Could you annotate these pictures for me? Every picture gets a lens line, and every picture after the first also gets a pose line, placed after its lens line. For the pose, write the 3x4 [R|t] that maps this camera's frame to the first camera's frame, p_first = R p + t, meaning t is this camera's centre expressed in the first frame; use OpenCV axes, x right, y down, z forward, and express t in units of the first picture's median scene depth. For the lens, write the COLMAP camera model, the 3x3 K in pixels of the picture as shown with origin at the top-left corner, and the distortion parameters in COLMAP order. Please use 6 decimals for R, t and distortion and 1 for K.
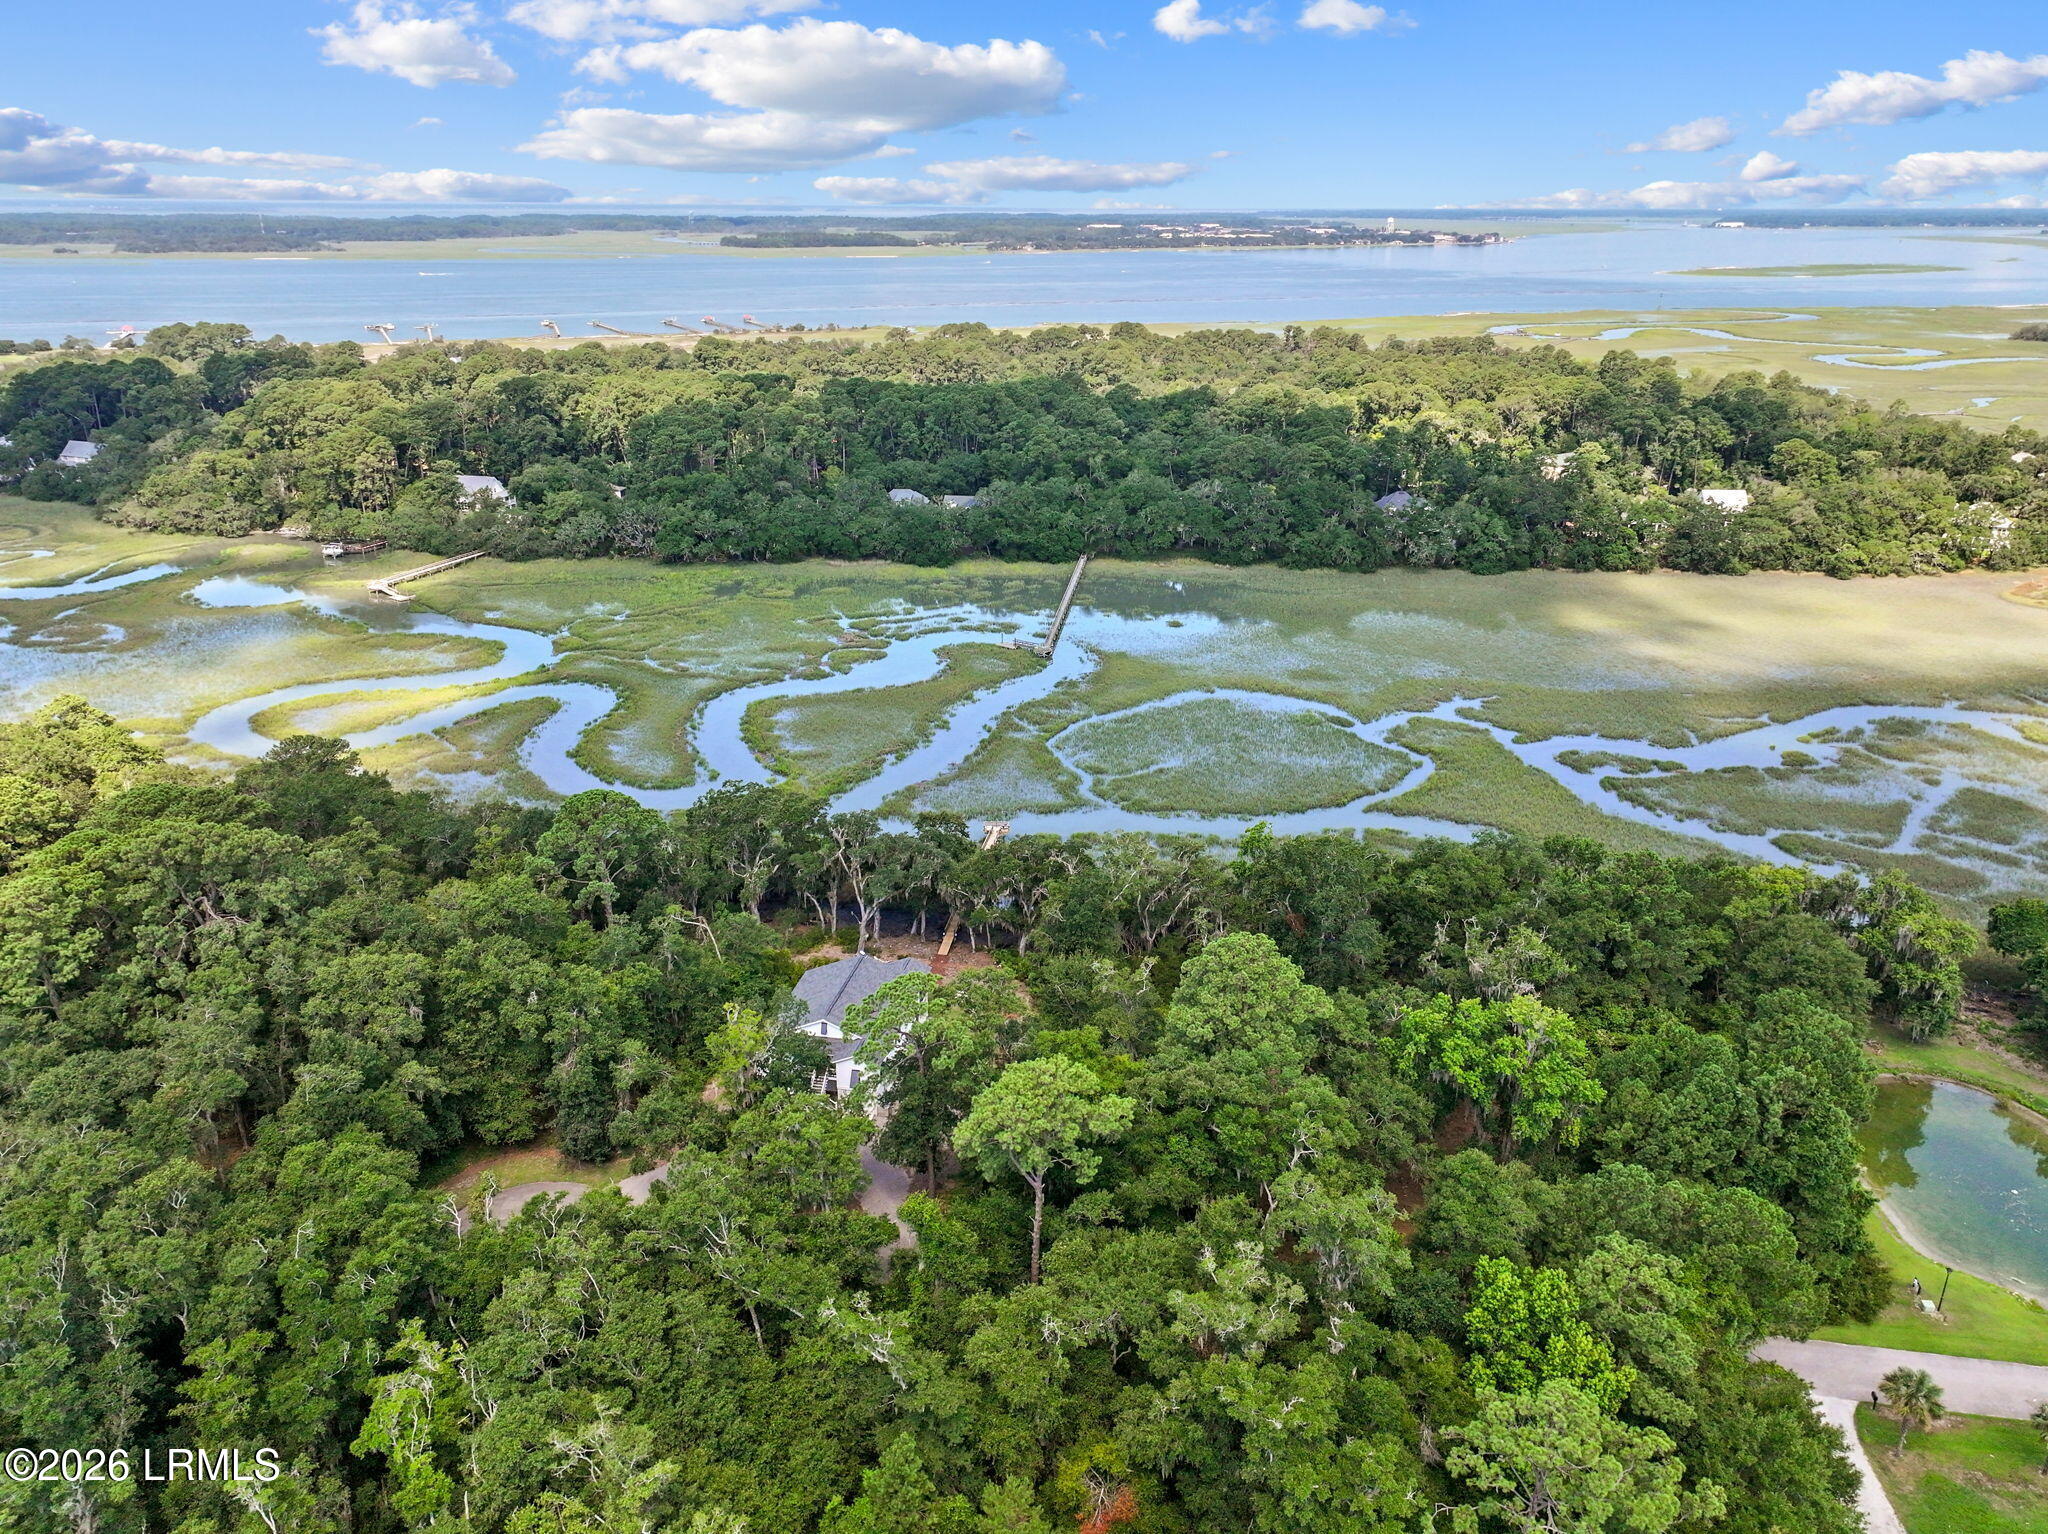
lens RADIAL K [[1464.0, 0, 1023.1], [0, 1464.0, 760.6], [0, 0, 1]] dist [-0.001120, 0.009184]
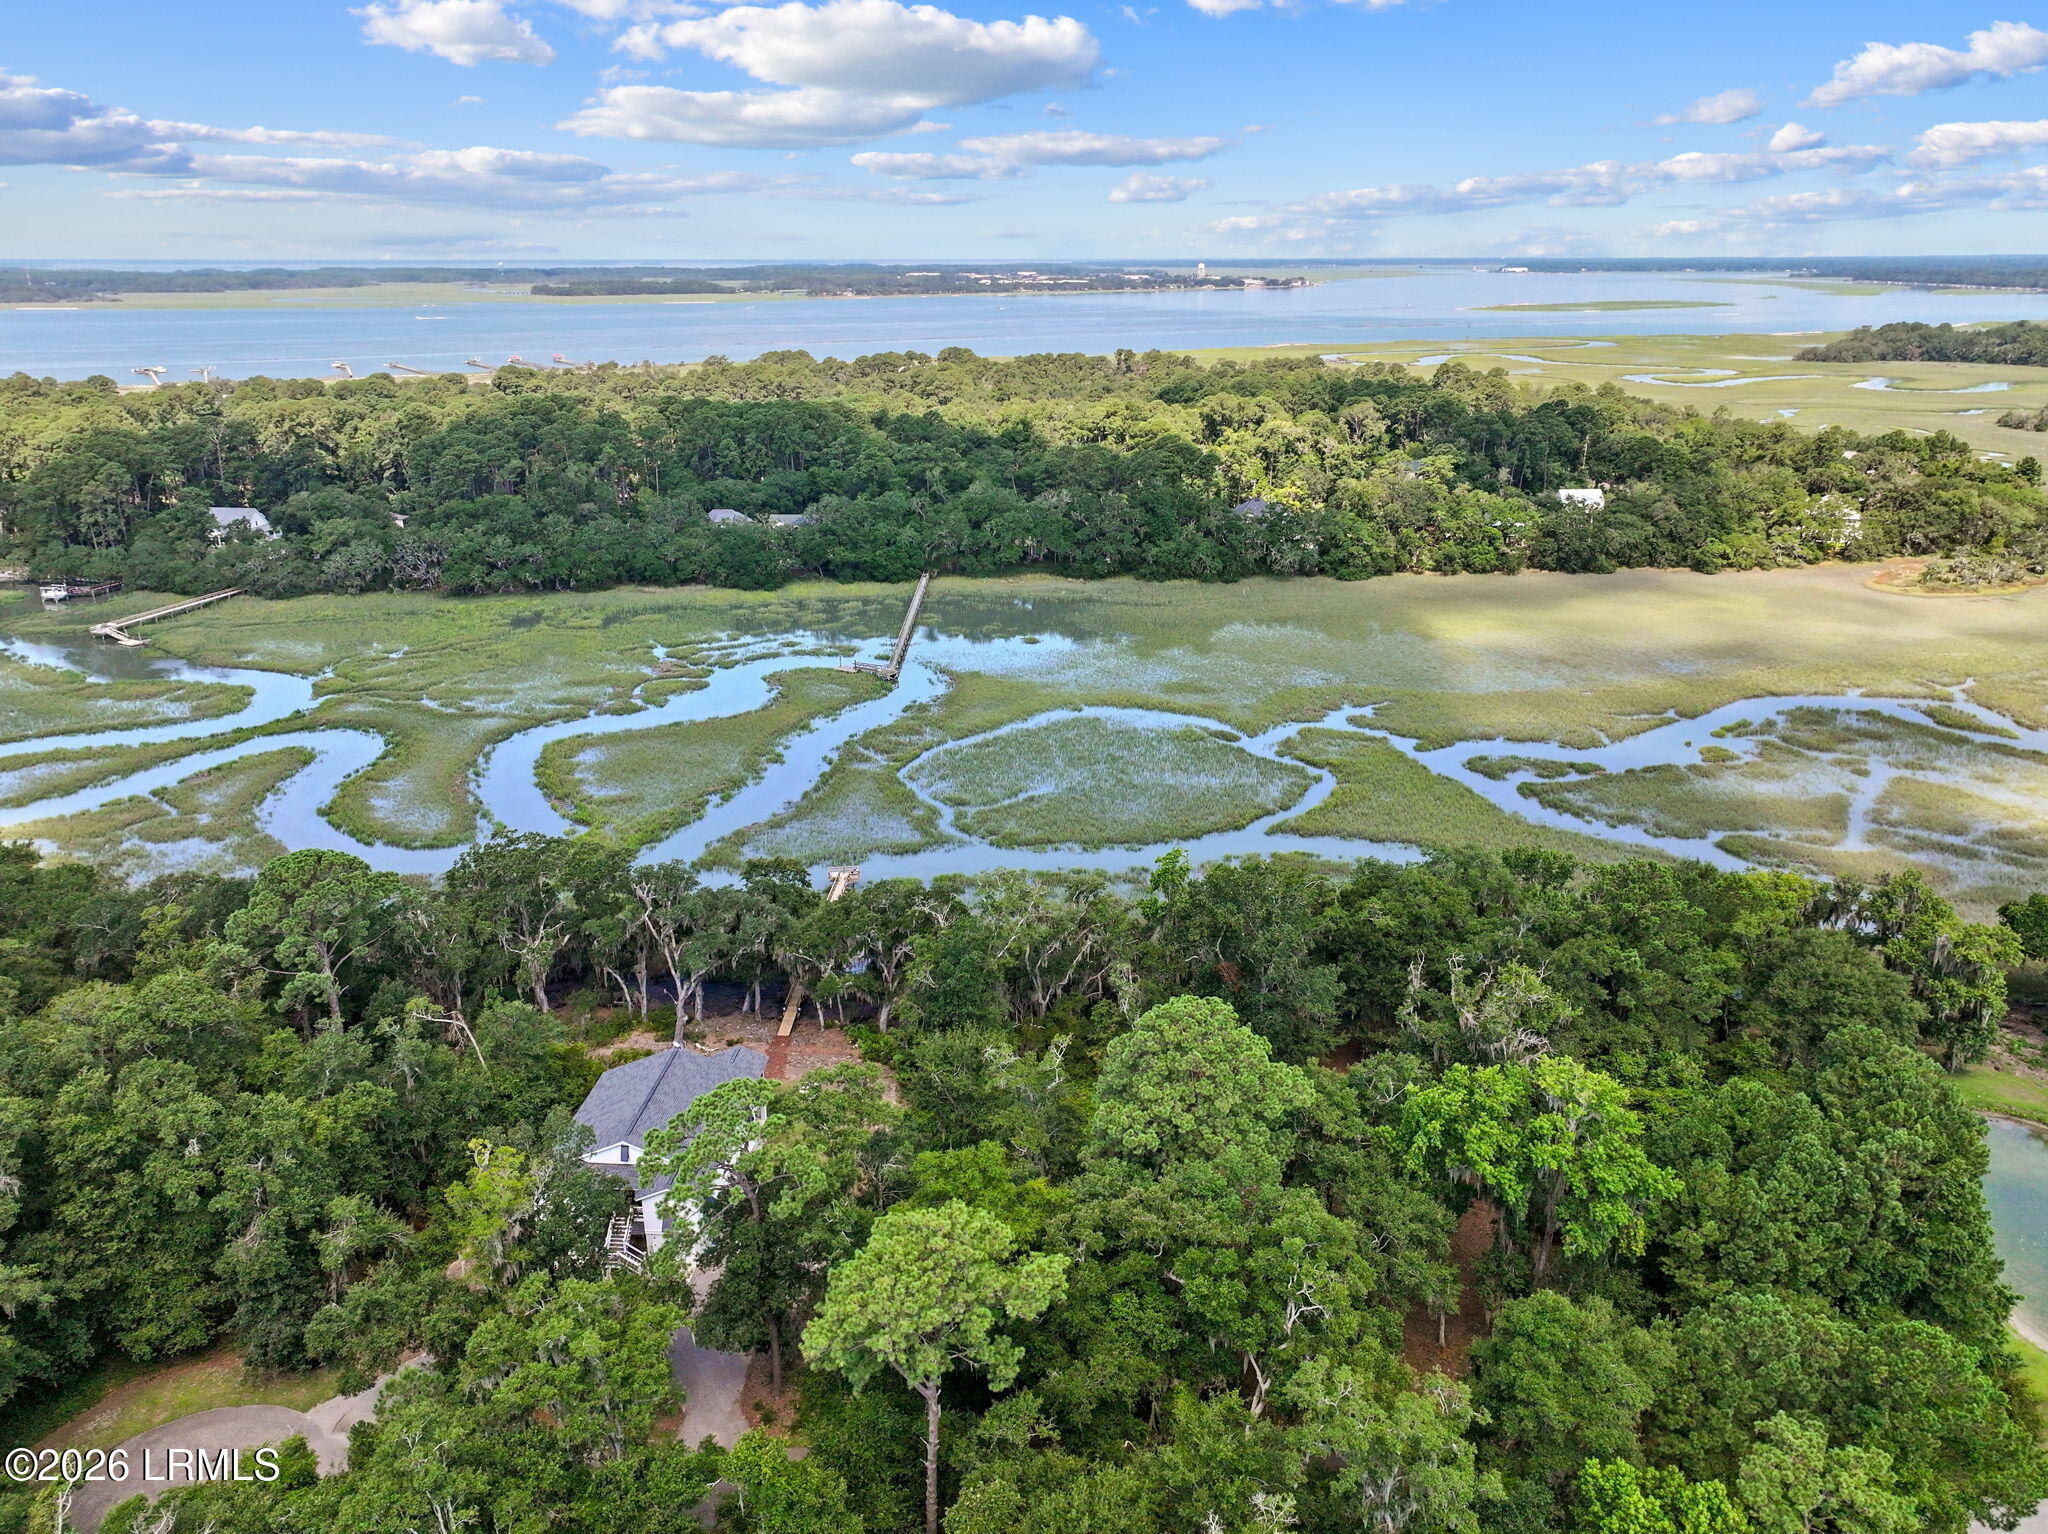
lens RADIAL K [[1464.0, 0, 1023.1], [0, 1464.0, 760.6], [0, 0, 1]] dist [-0.001120, 0.009184]
pose [[0.993189, -0.043136, 0.108232, -0.003379], [0.046288, 0.998569, -0.026788, 0.006673], [-0.106921, 0.031615, 0.993765, 0.125013]]
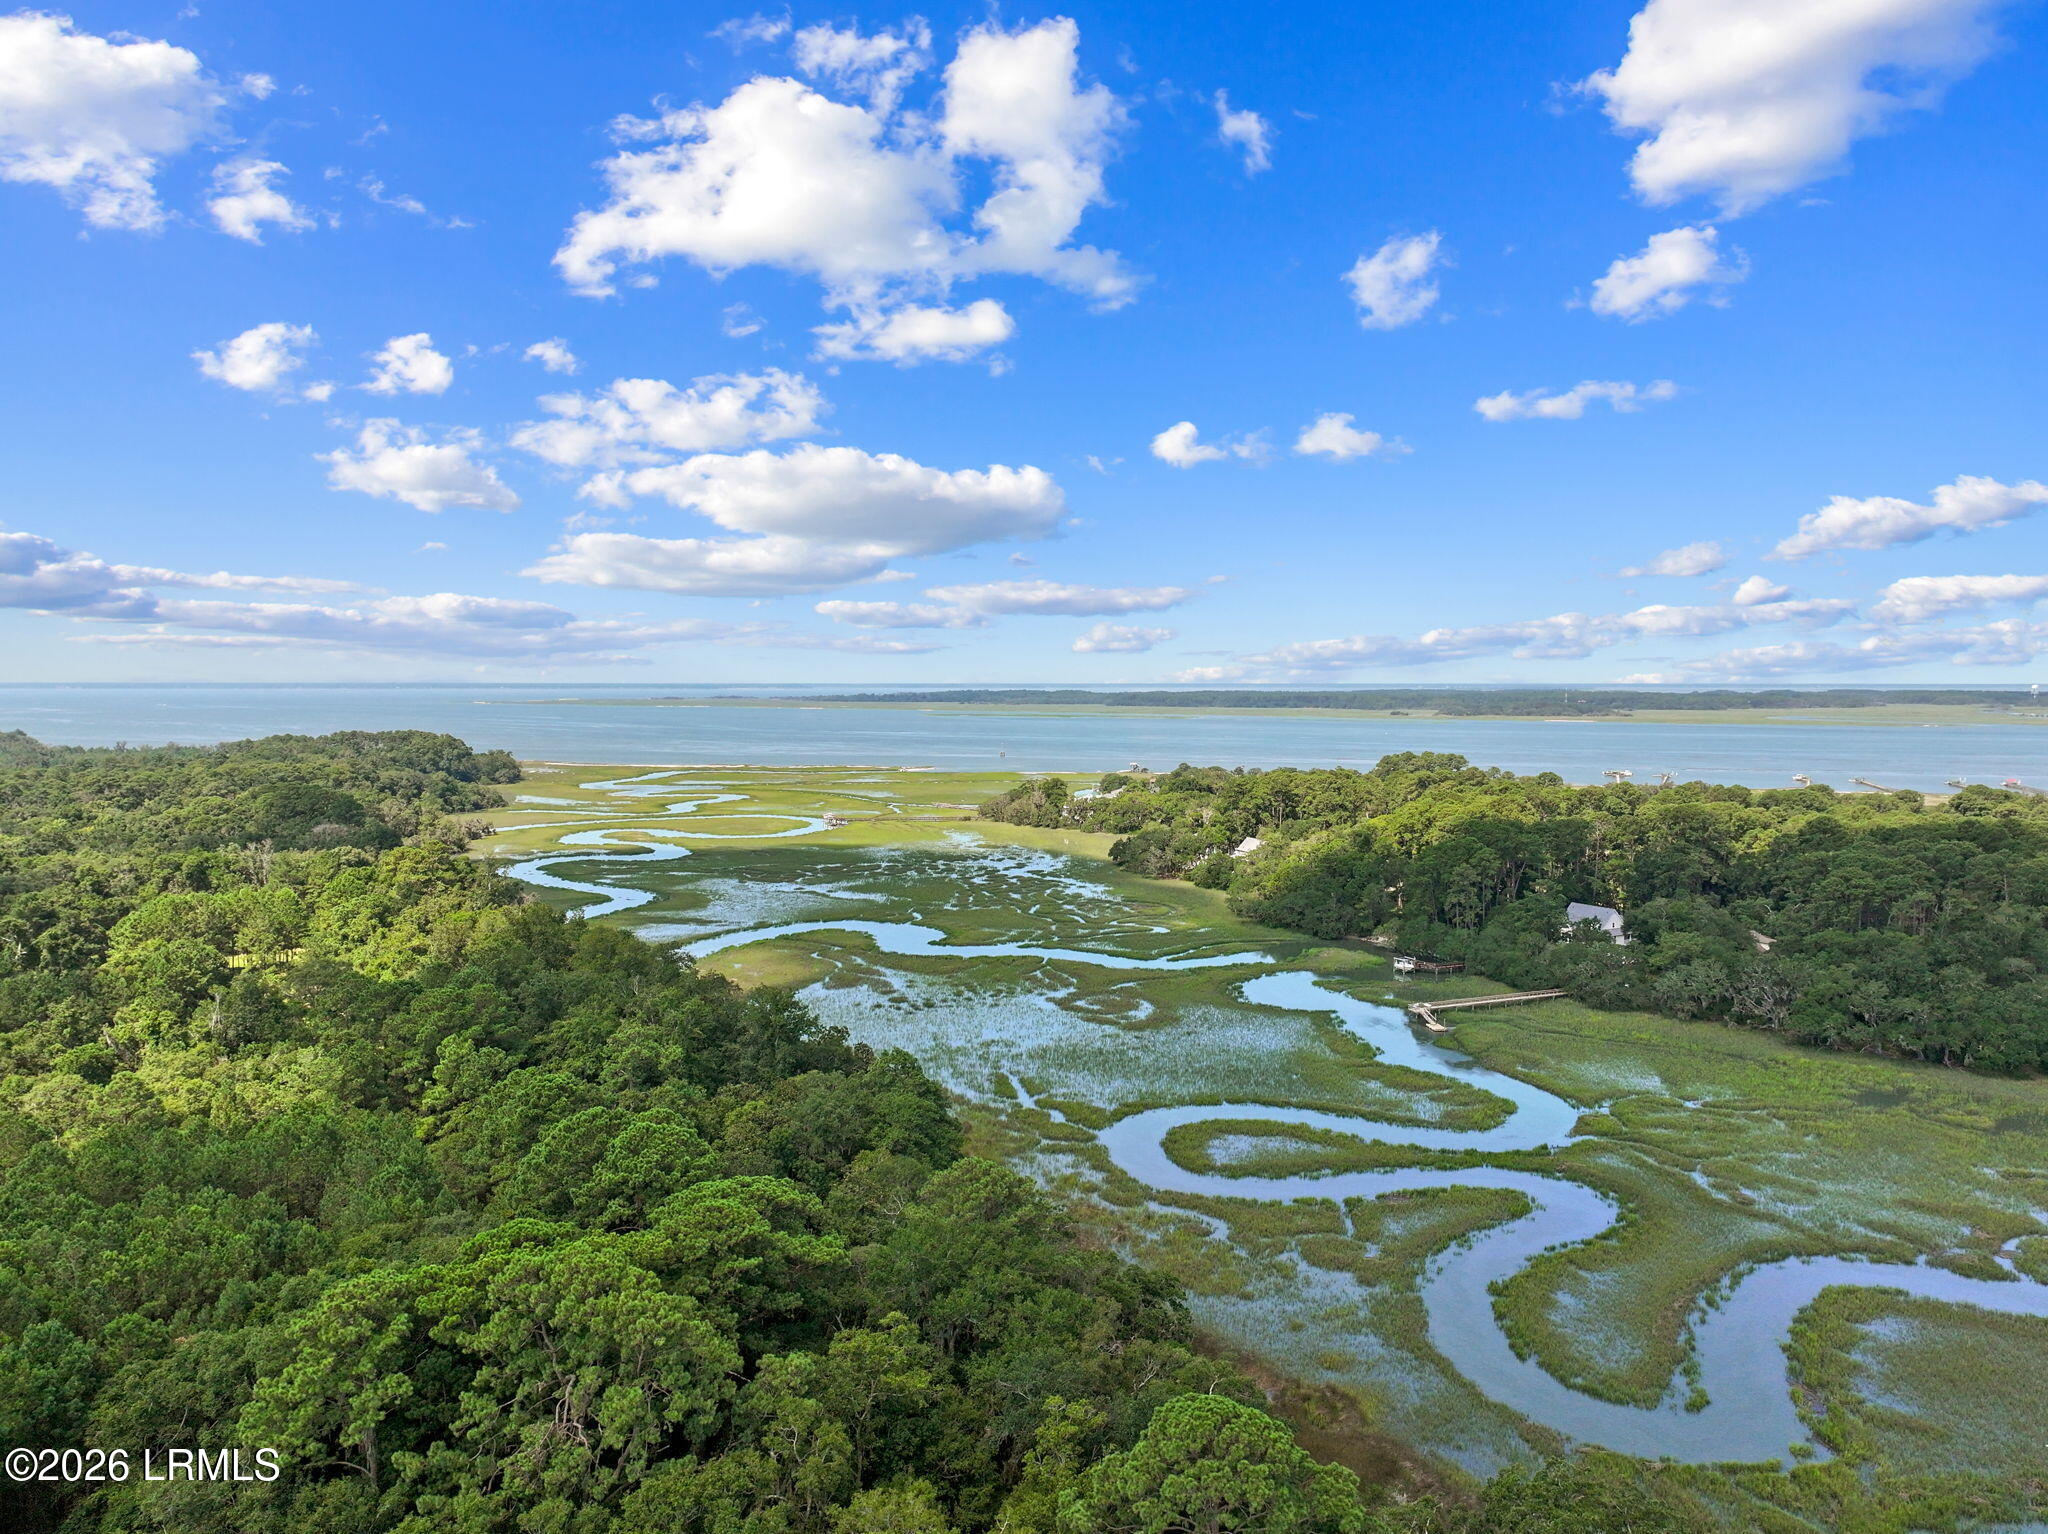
lens RADIAL K [[1464.0, 0, 1023.1], [0, 1464.0, 760.6], [0, 0, 1]] dist [-0.001120, 0.009184]
pose [[0.688050, 0.035611, -0.724789, 0.013069], [-0.253444, 0.947690, -0.194034, -0.045053], [0.679966, 0.317198, 0.661083, 0.324239]]
